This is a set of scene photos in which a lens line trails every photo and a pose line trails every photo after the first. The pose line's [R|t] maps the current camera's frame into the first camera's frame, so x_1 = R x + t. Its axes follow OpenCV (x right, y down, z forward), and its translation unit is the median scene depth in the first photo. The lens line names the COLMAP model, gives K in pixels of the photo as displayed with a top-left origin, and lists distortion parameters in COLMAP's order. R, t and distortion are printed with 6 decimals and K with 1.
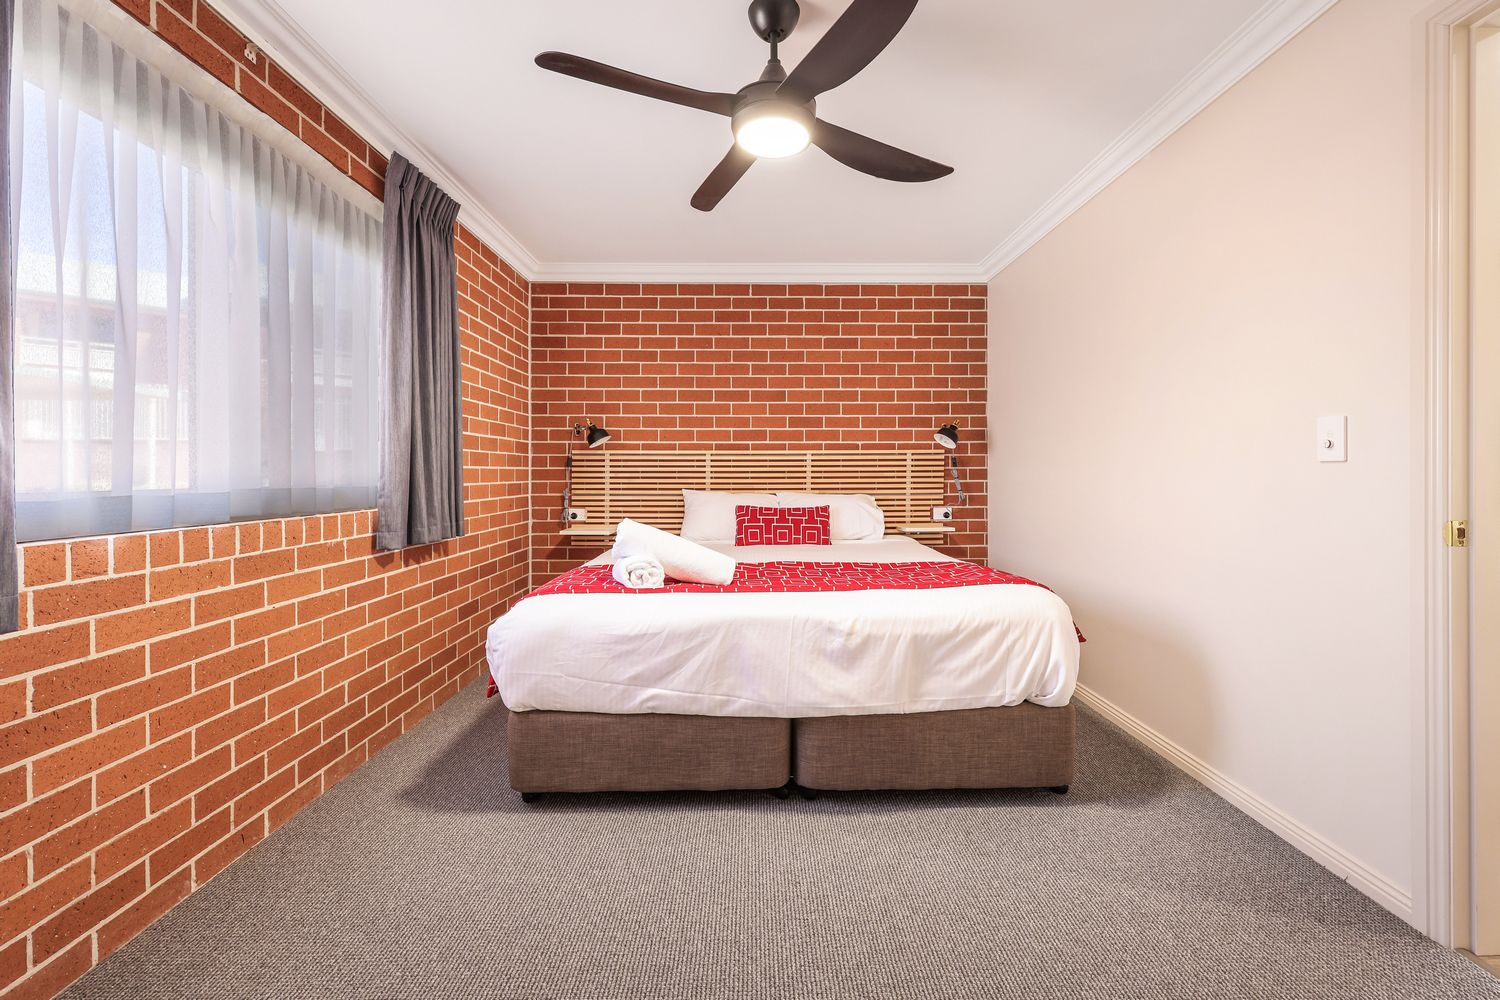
lens RADIAL K [[617.3, 0, 744.5], [0, 617.3, 474.7], [0, 0, 1]] dist [-0.004077, -0.000644]
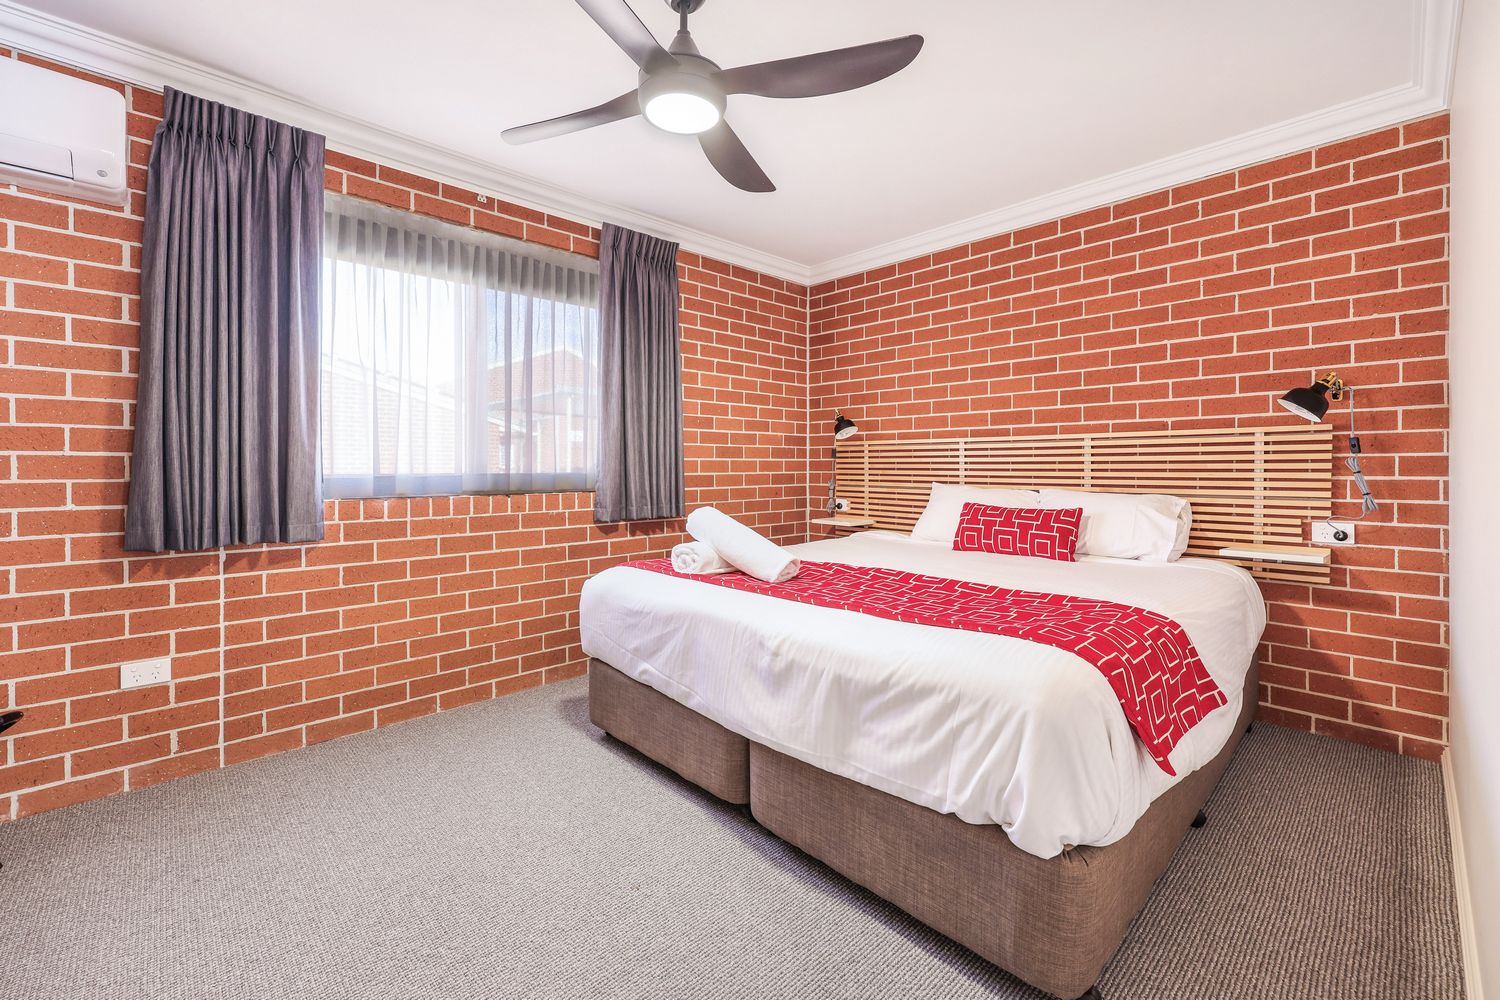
lens RADIAL K [[617.3, 0, 746.8], [0, 617.3, 465.8], [0, 0, 1]] dist [-0.004077, -0.000644]
pose [[0.678093, 0.002112, -0.734973, 0.392056], [-0.001925, 0.999998, 0.001097, -0.000628], [0.734973, 0.000671, 0.678096, 0.202525]]
